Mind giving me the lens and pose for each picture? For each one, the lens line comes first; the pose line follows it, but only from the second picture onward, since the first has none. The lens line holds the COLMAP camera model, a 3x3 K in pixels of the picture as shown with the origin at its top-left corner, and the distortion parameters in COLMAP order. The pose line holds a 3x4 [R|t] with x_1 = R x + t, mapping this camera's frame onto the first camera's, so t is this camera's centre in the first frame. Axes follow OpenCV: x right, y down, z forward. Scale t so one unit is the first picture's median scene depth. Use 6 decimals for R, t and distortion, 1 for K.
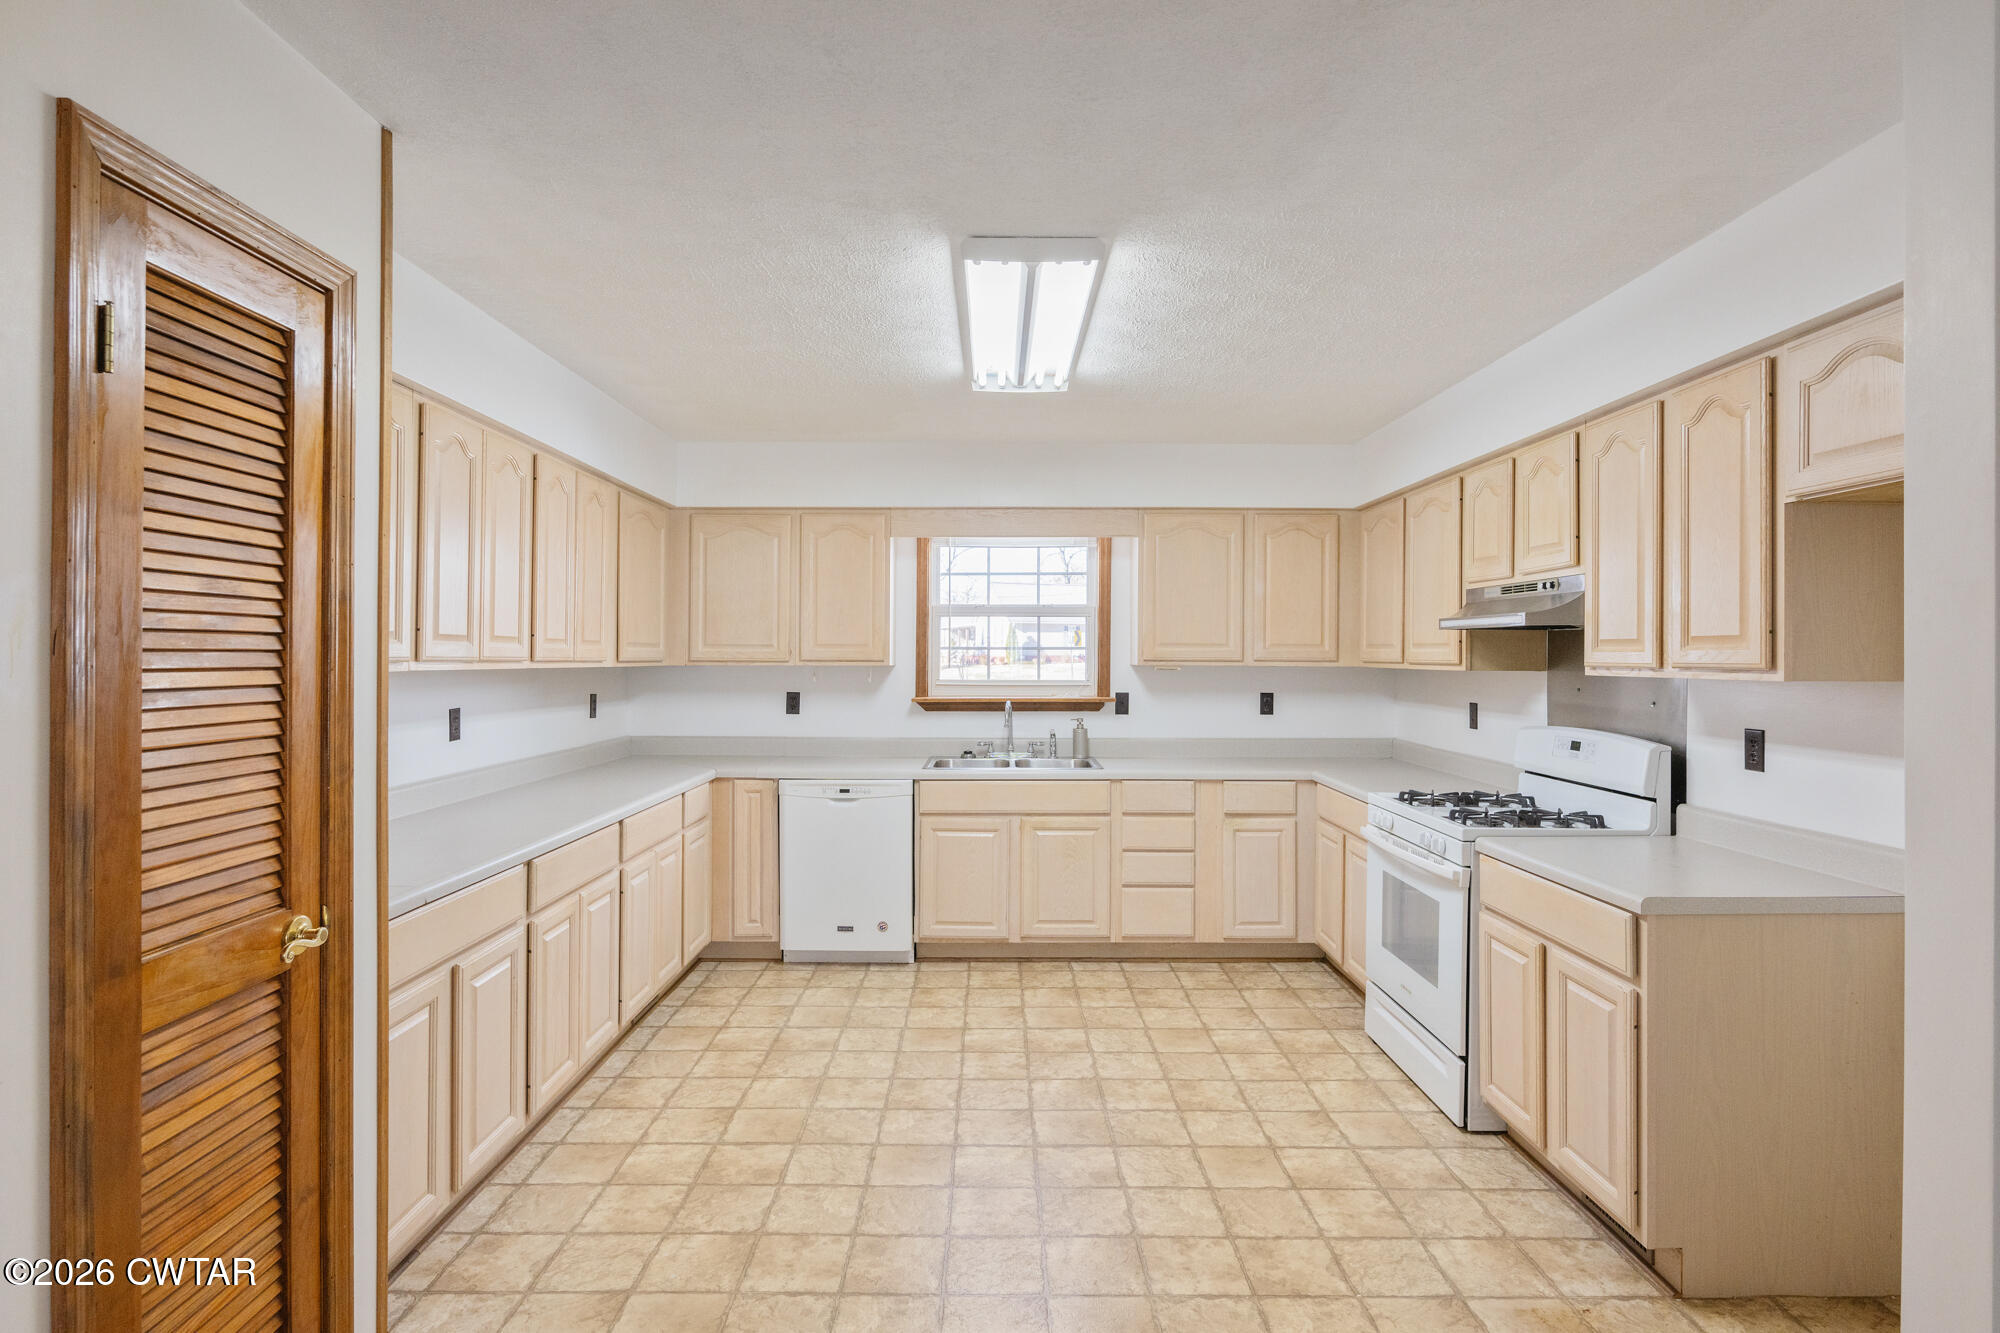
lens RADIAL K [[1008.4, 0, 997.4], [0, 1008.4, 654.3], [0, 0, 1]] dist [-0.003597, -0.000142]
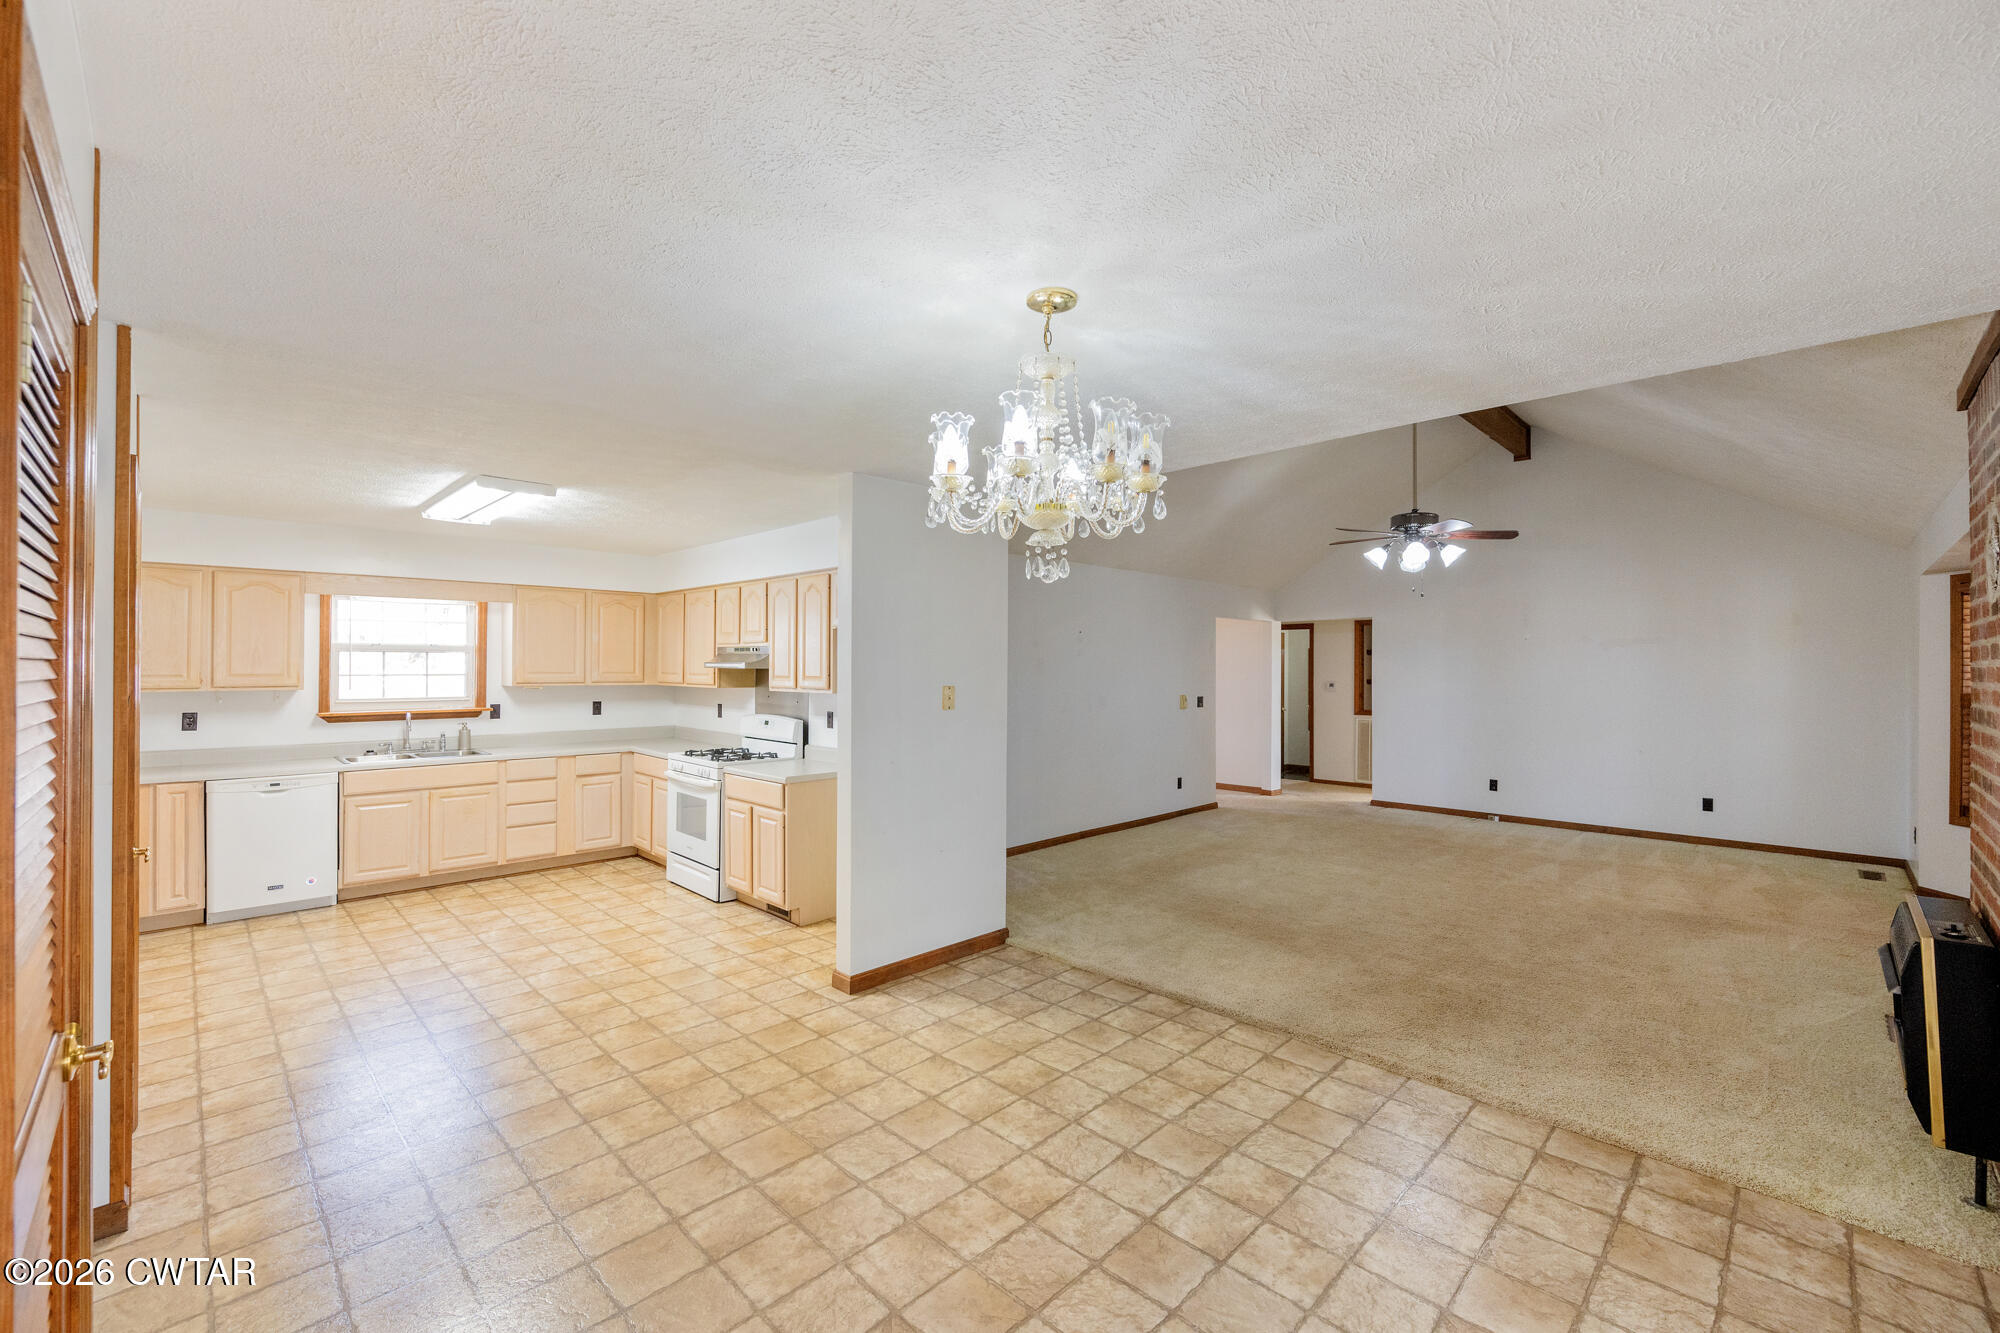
lens RADIAL K [[823.9, 0, 994.6], [0, 823.9, 665.8], [0, 0, 1]] dist [-0.000630, 0.000032]
pose [[0.714022, -0.000110, 0.700123, -0.233510], [-0.002398, 0.999994, 0.002603, -0.027666], [-0.700119, -0.003538, 0.714017, -0.449957]]
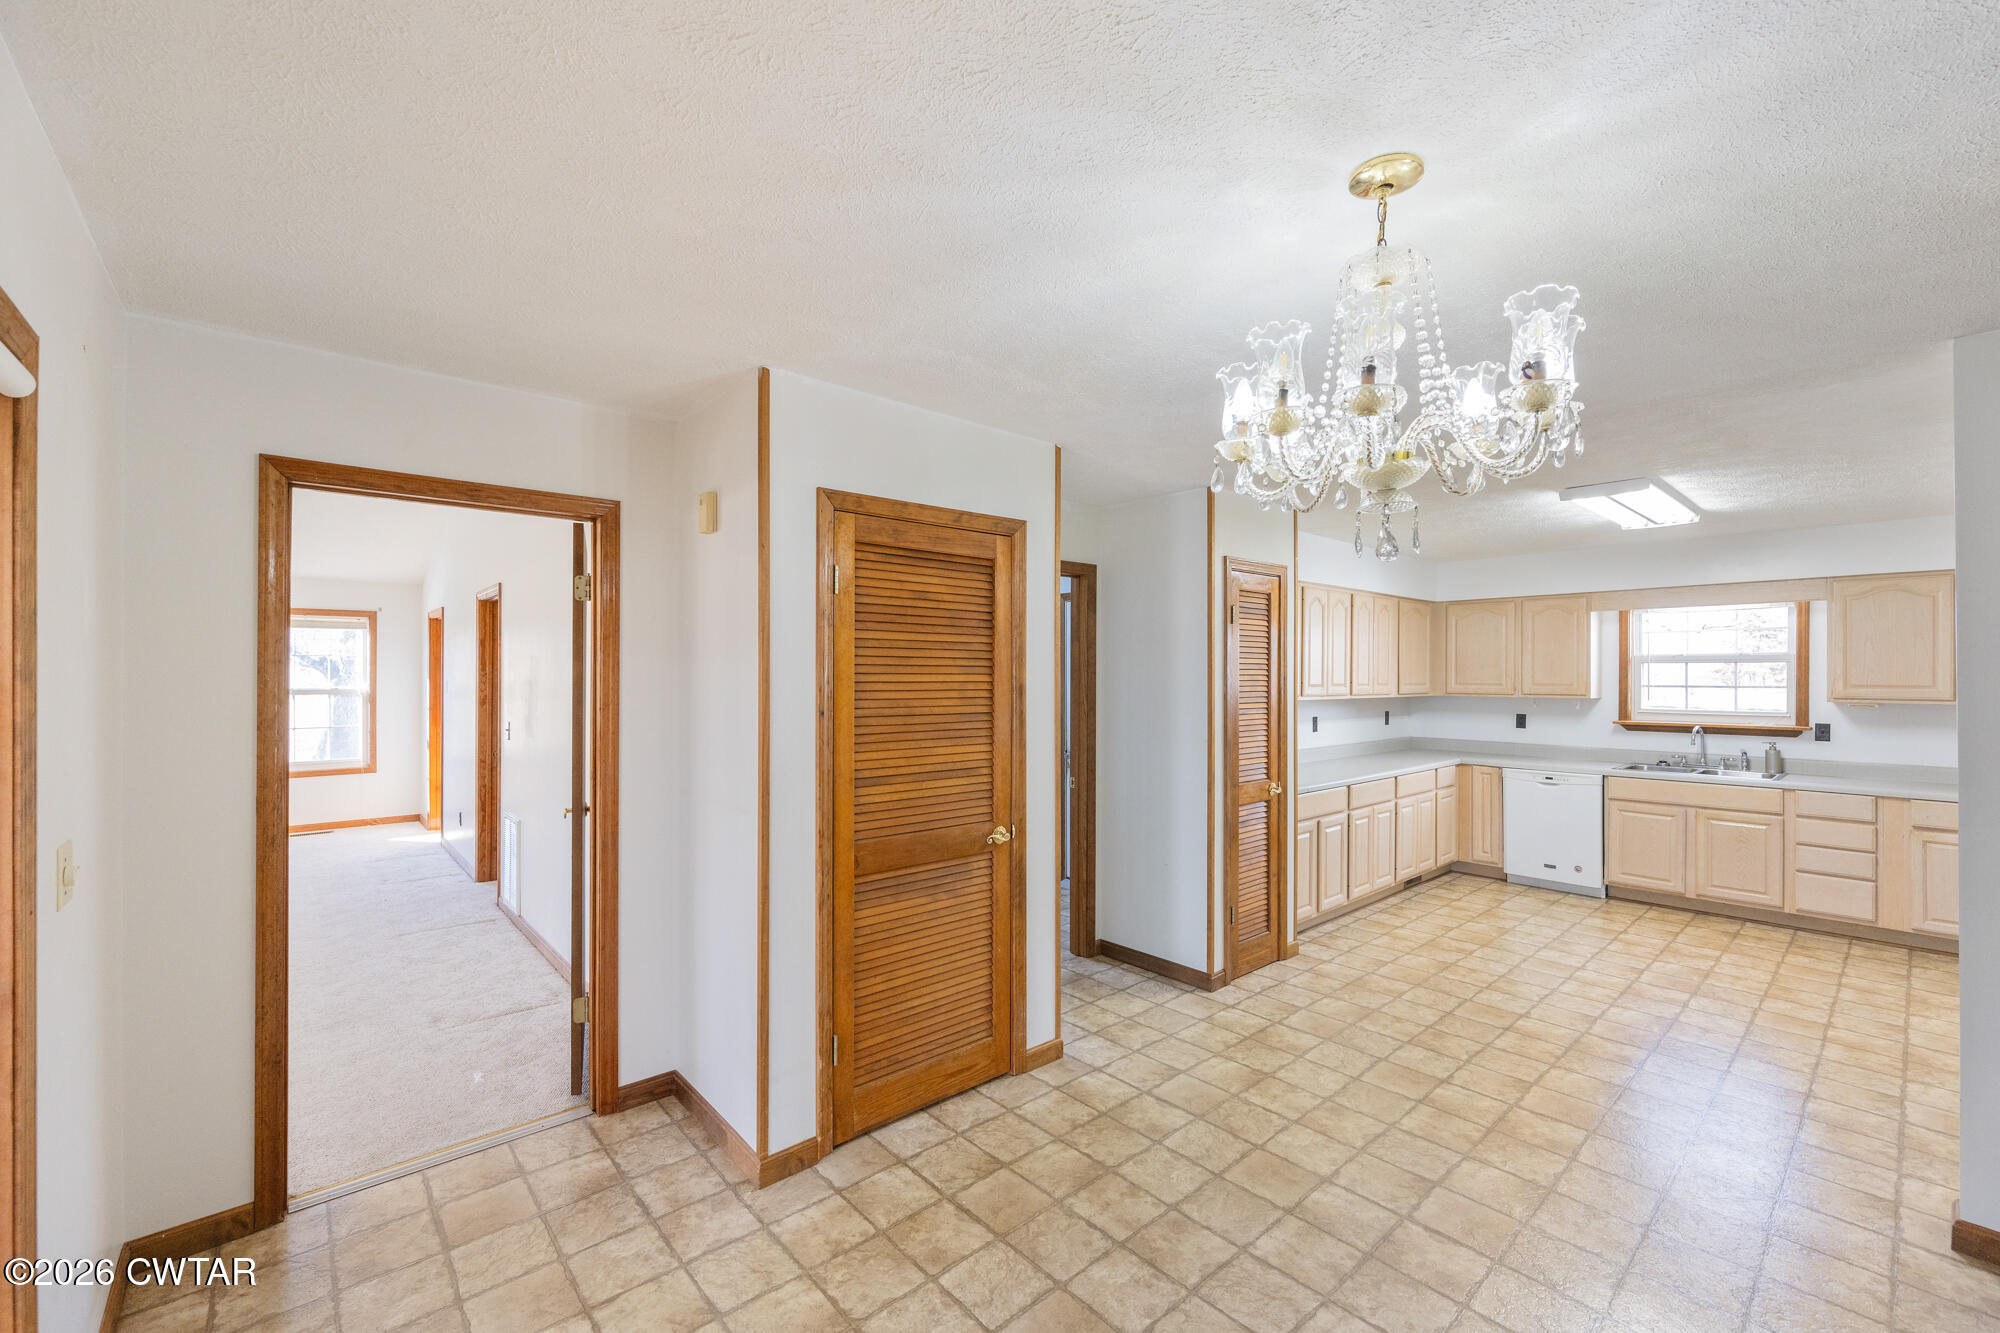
lens RADIAL K [[814.1, 0, 990.0], [0, 814.1, 671.8], [0, 0, 1]] dist [-0.011779, -0.000080]
pose [[0.652072, -0.004278, -0.758145, 0.236057], [0.001702, 0.999990, -0.004179, -0.026528], [0.758155, 0.001434, 0.652072, -0.480518]]
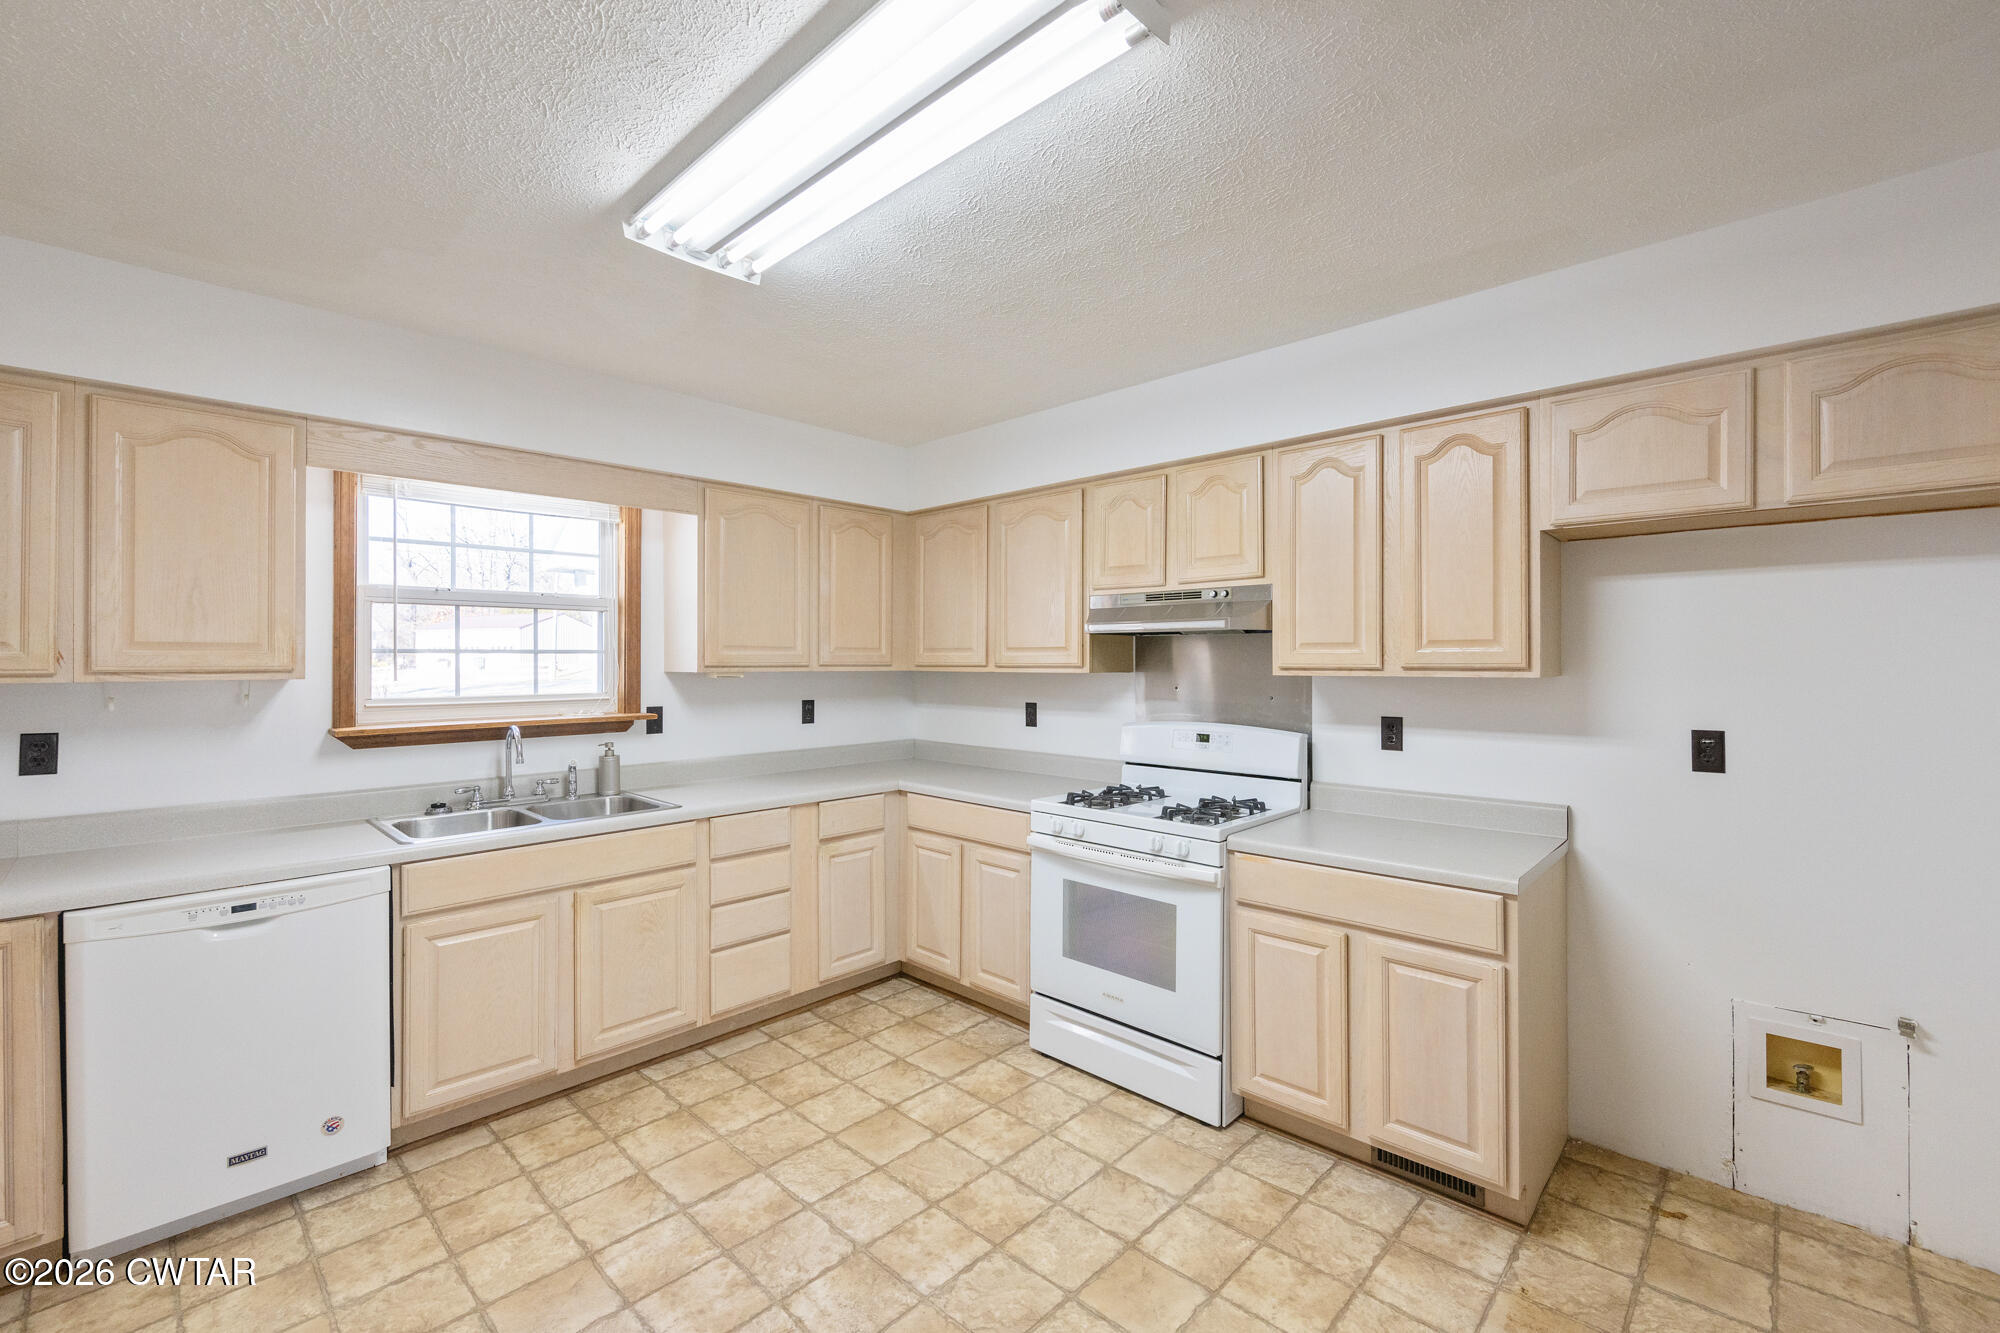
lens RADIAL K [[843.2, 0, 1009.1], [0, 843.2, 661.6], [0, 0, 1]] dist [-0.001619, -0.000368]
pose [[0.691733, -0.005479, 0.722133, -0.192691], [0.003949, 0.999985, 0.003804, 0.000473], [-0.722143, 0.000220, 0.691744, 0.377531]]
